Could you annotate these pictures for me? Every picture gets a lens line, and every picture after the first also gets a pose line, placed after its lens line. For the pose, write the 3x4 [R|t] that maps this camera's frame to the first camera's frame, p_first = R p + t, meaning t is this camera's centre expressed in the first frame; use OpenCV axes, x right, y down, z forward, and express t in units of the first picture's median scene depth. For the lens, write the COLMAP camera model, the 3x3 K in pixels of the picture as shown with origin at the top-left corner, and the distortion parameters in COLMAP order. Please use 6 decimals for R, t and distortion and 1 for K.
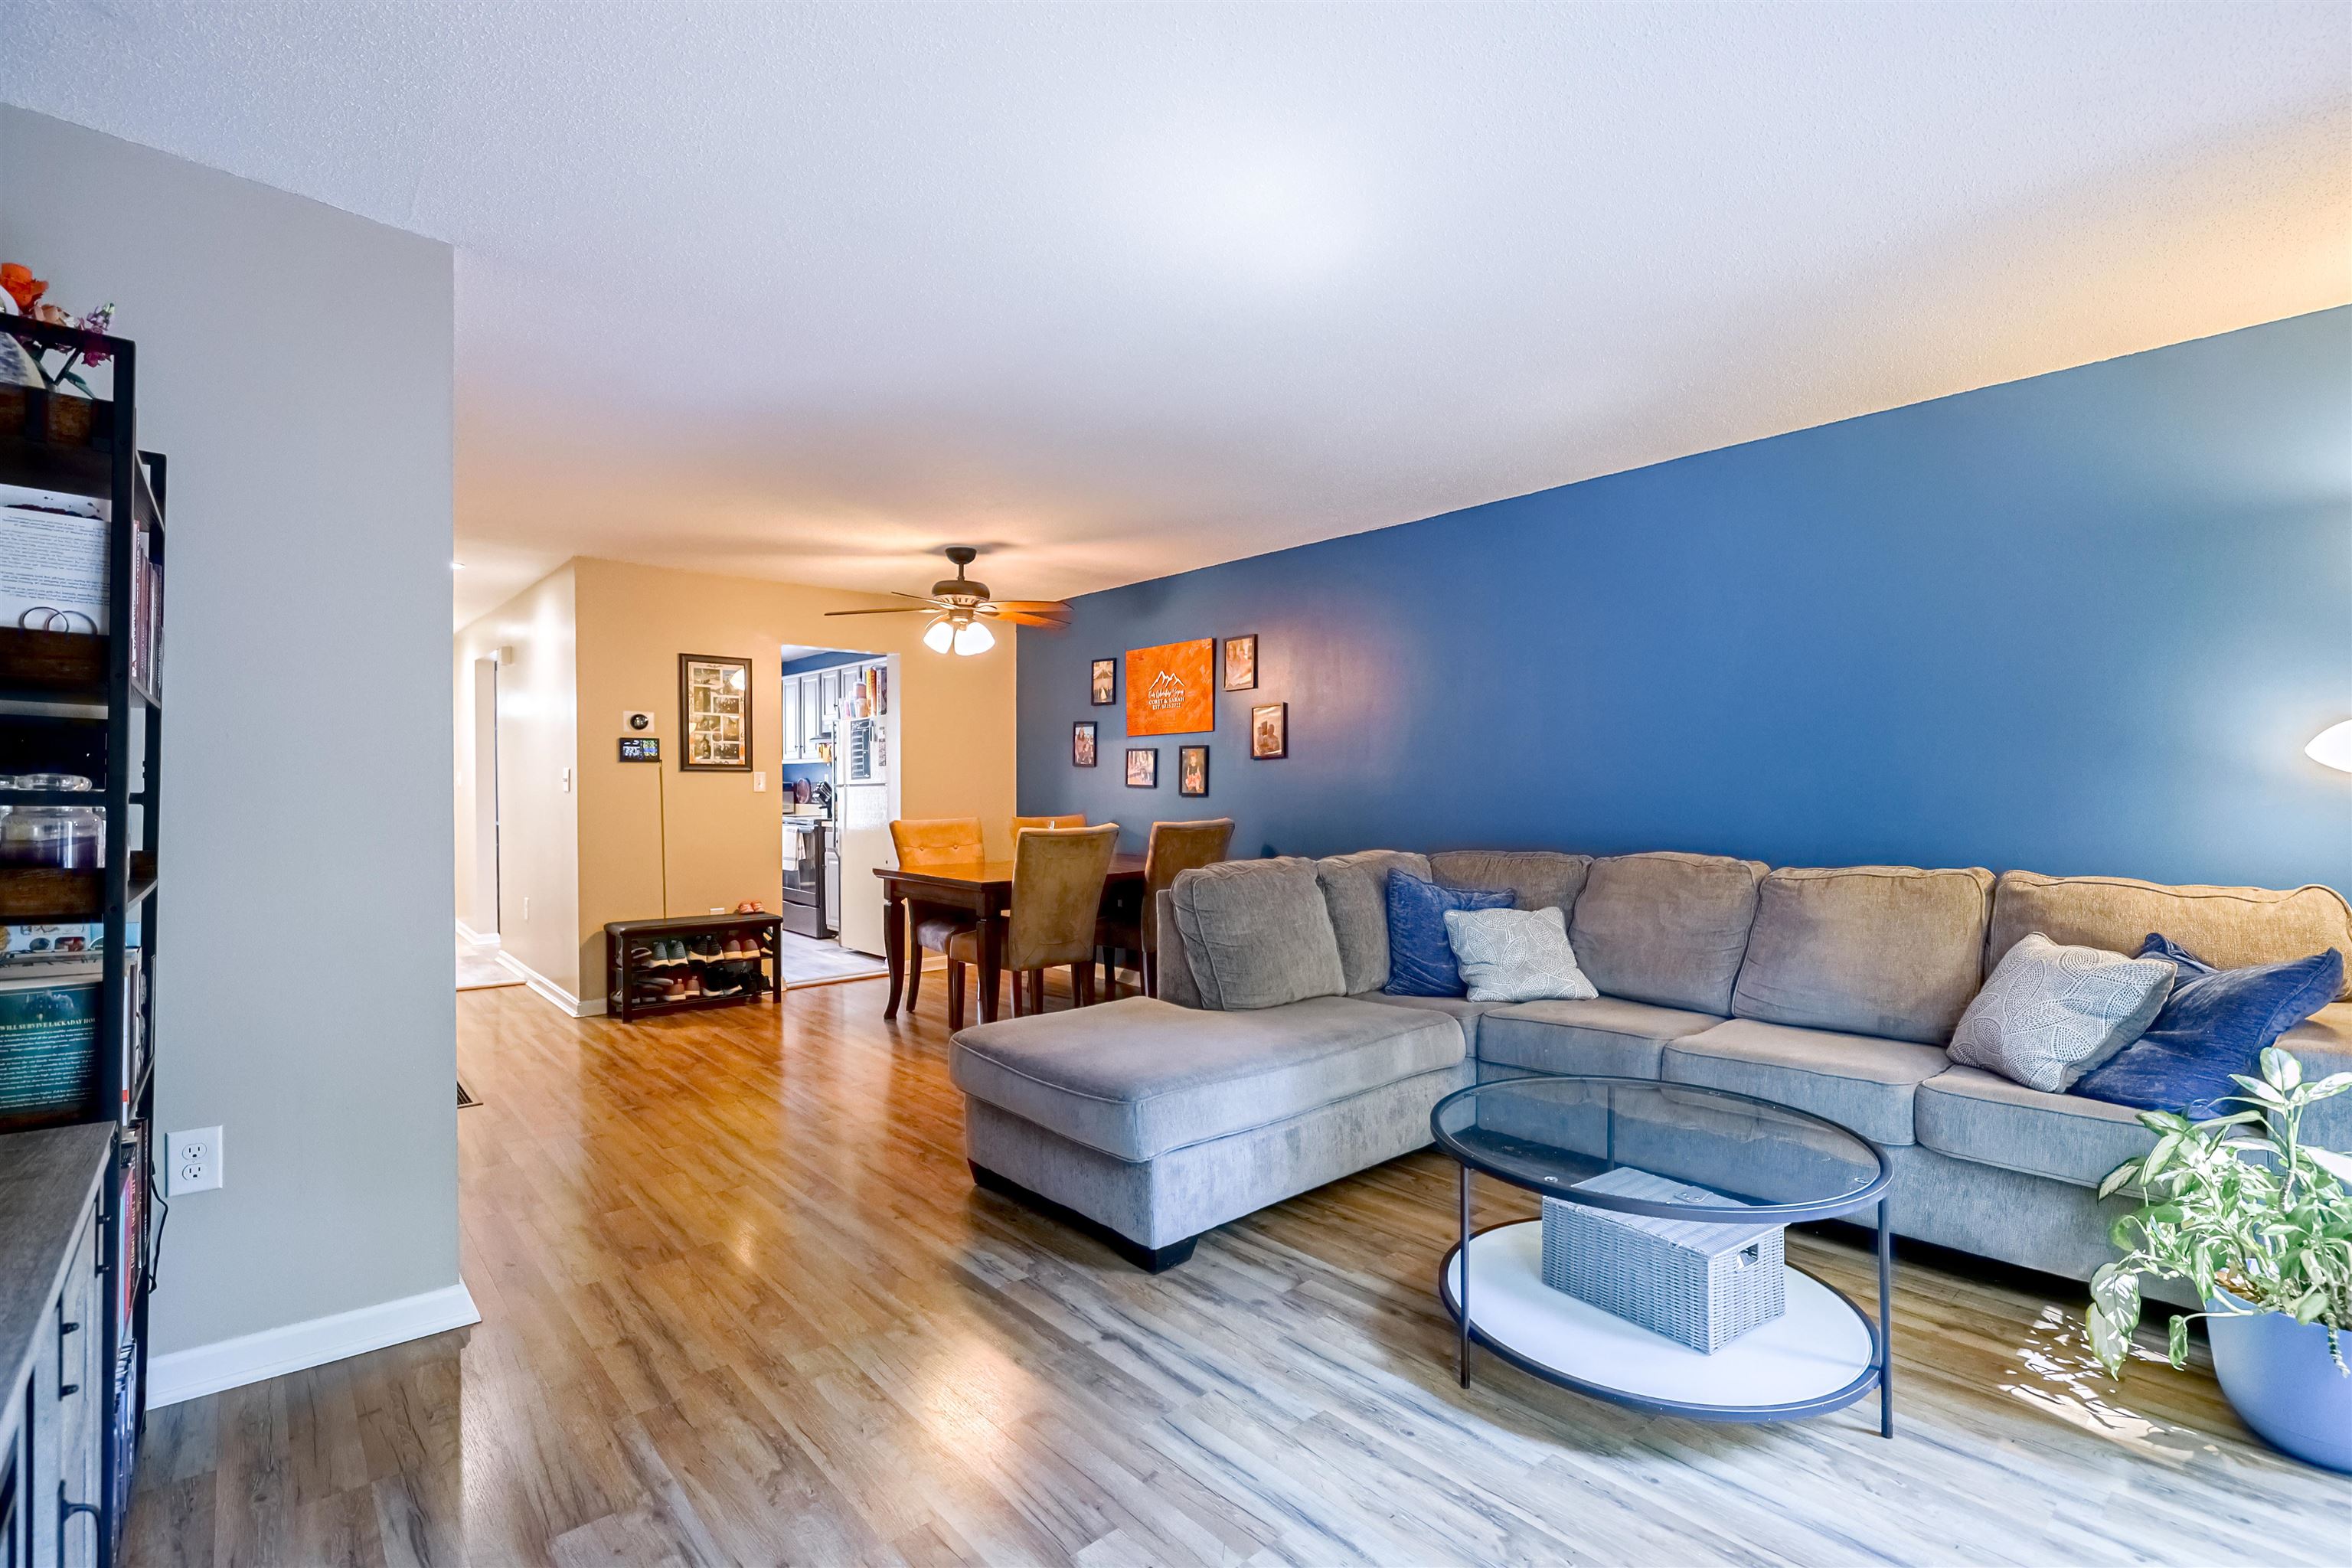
lens RADIAL K [[1045.4, 0, 1205.7], [0, 1045.4, 803.0], [0, 0, 1]] dist [-0.003246, -0.000355]
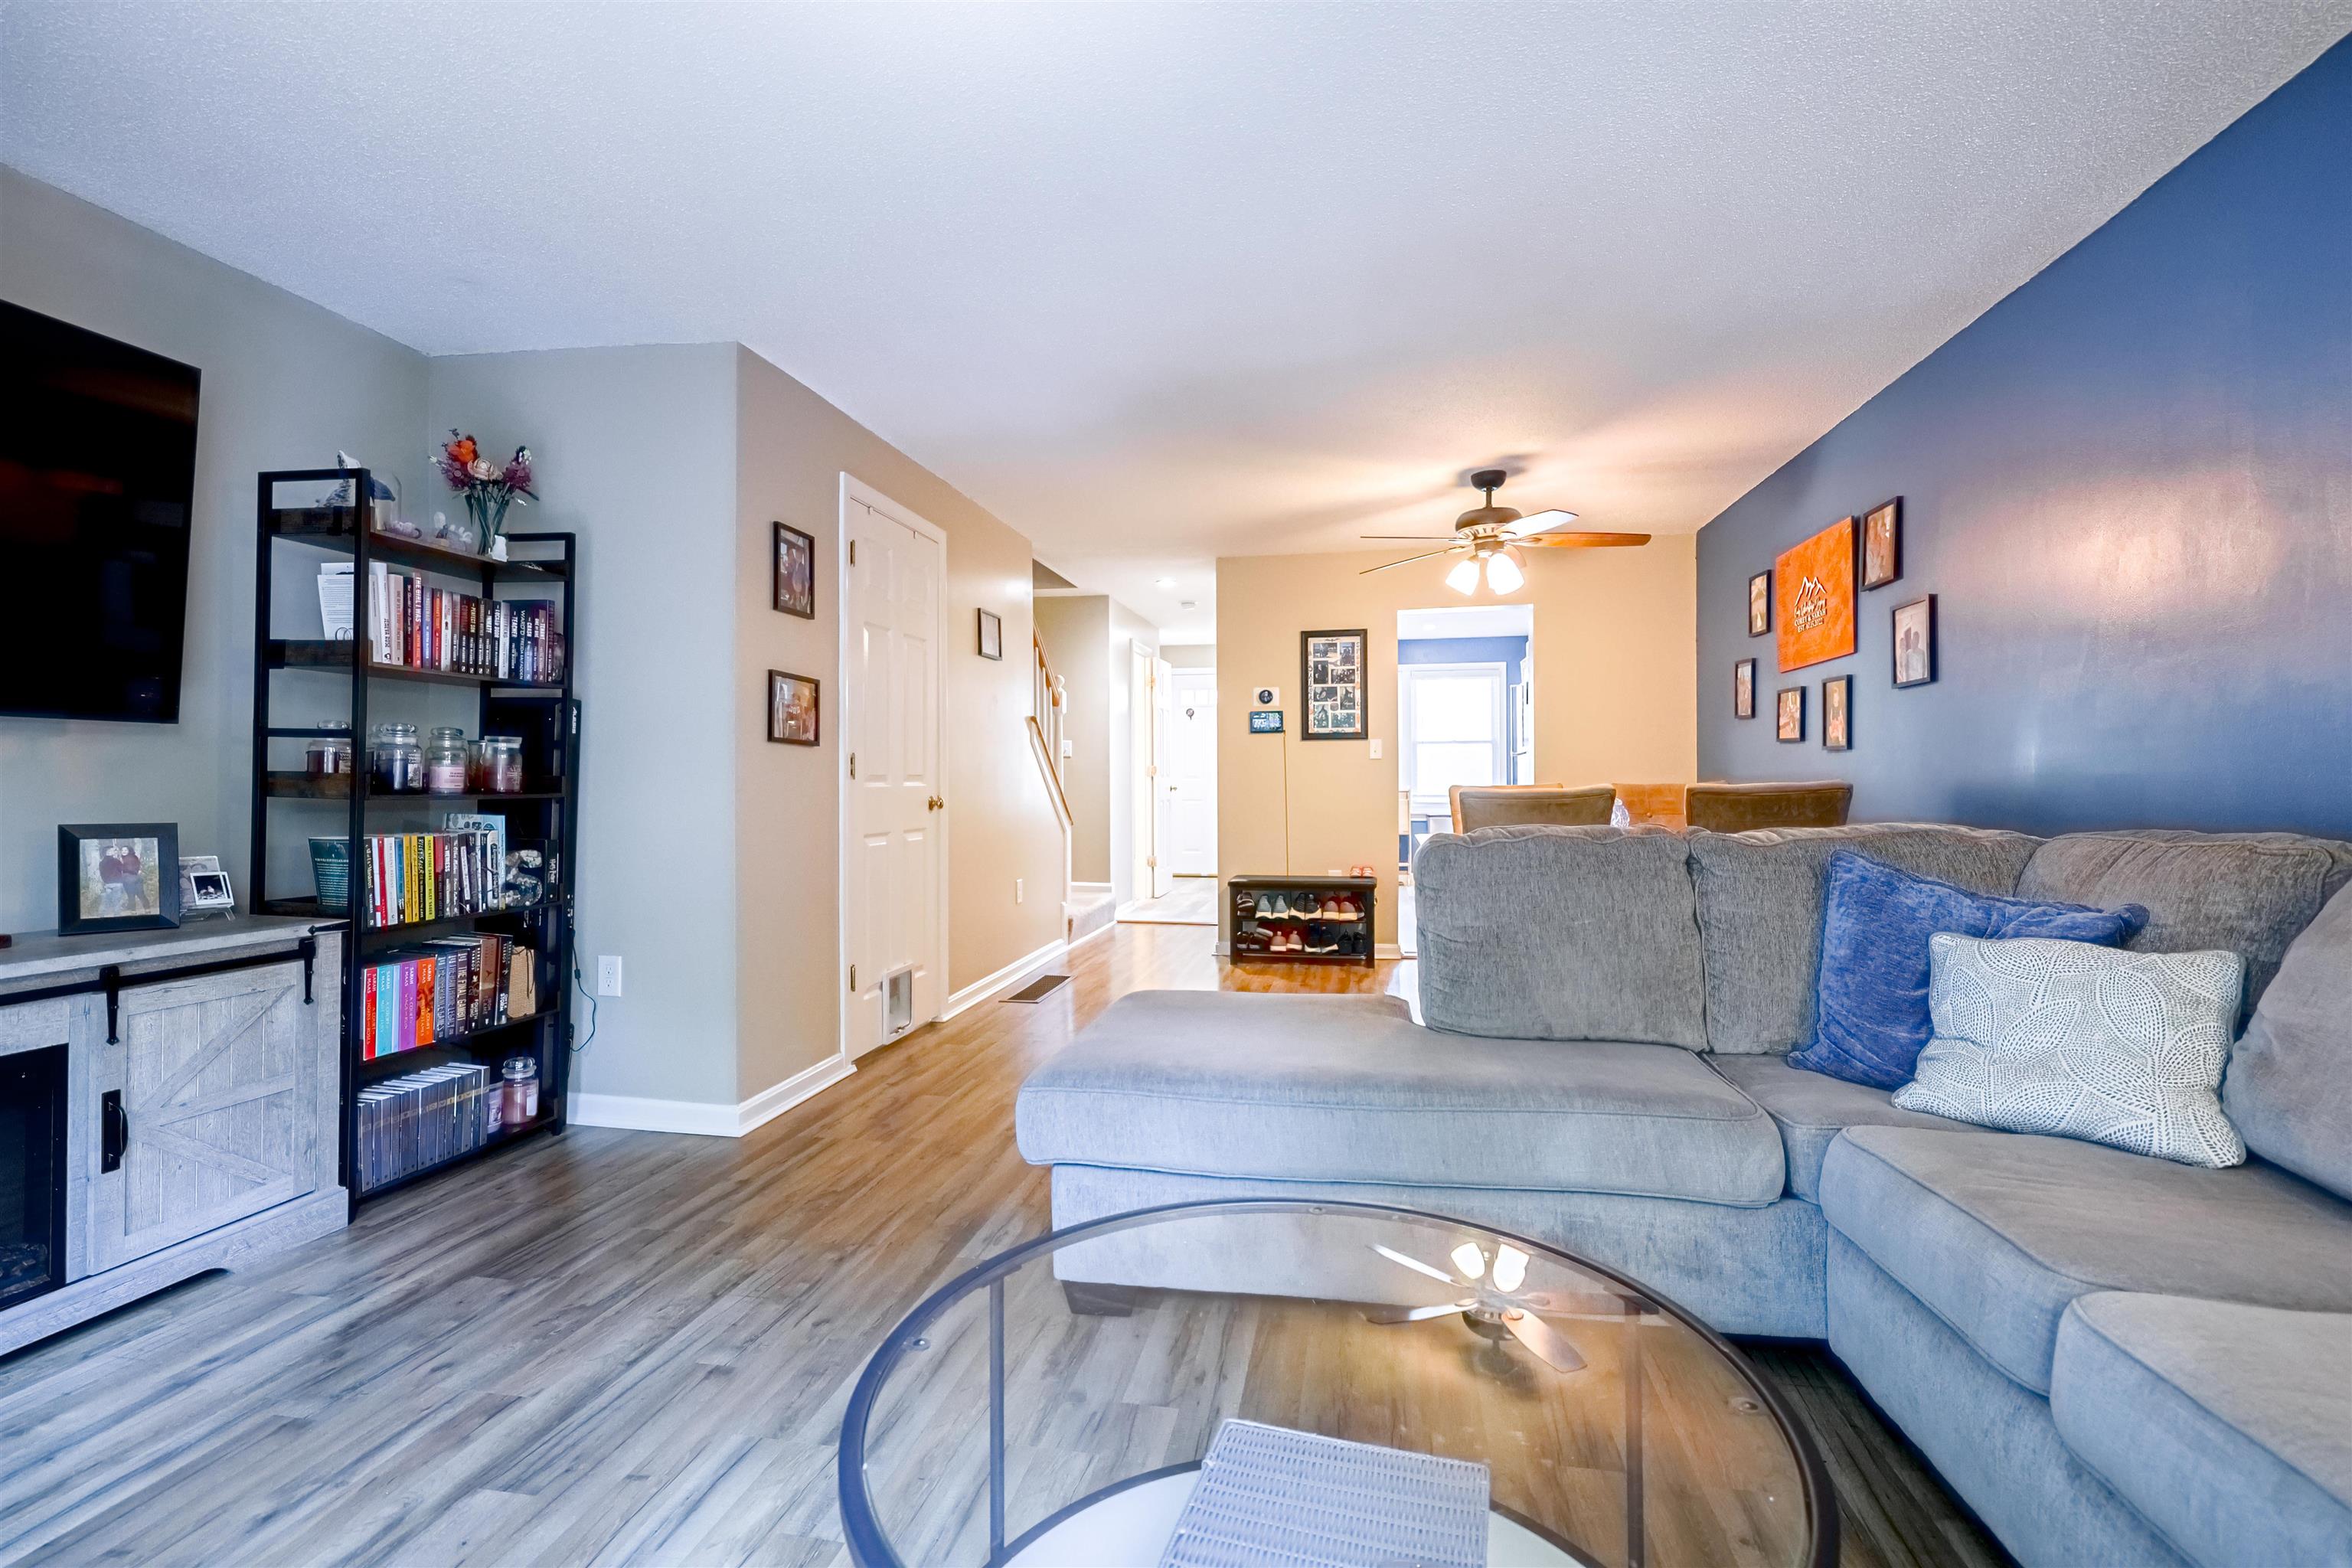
lens RADIAL K [[1045.4, 0, 1189.2], [0, 1045.4, 779.2], [0, 0, 1]] dist [-0.003246, -0.000355]
pose [[0.612851, -0.006822, -0.790169, 0.295546], [-0.000871, 0.999956, -0.009309, 0.020981], [0.790198, 0.006394, 0.612818, 0.262428]]
